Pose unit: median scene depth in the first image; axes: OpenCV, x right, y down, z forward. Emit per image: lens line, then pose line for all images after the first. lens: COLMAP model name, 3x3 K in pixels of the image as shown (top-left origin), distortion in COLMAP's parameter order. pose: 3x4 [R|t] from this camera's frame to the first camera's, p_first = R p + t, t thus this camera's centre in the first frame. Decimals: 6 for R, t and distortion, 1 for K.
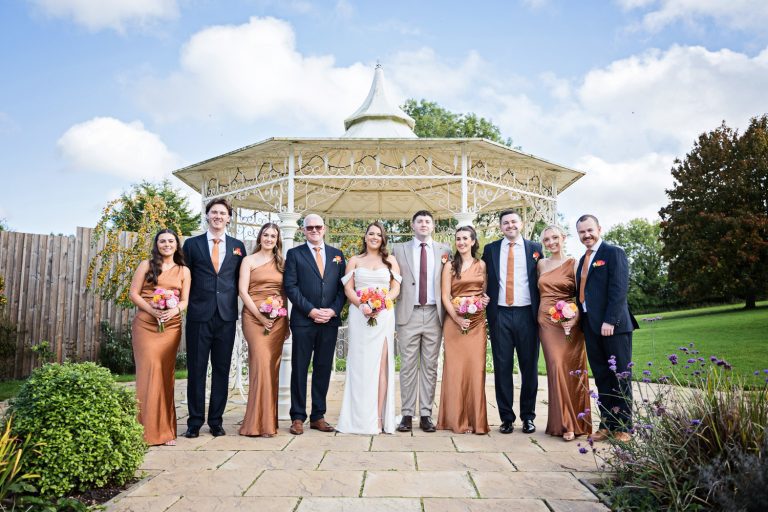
lens RADIAL K [[604.4, 0, 384.0], [0, 604.4, 256.0], [0, 0, 1]] dist [0.002605, -0.000483]
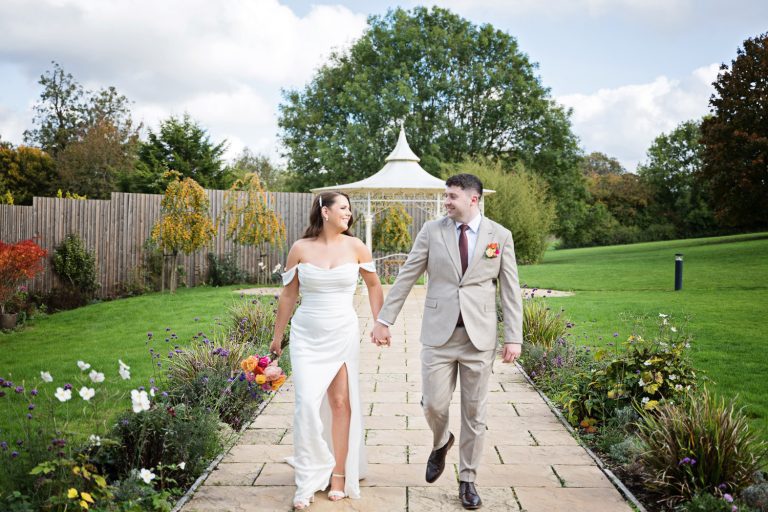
lens RADIAL K [[682.6, 0, 384.0], [0, 682.6, 256.0], [0, 0, 1]] dist [-0.006447, -0.003764]
pose [[0.999964, 0.001634, -0.008360, -0.043549], [-0.000612, 0.992673, 0.120829, -0.160371], [0.008496, -0.120819, 0.992638, -1.145218]]
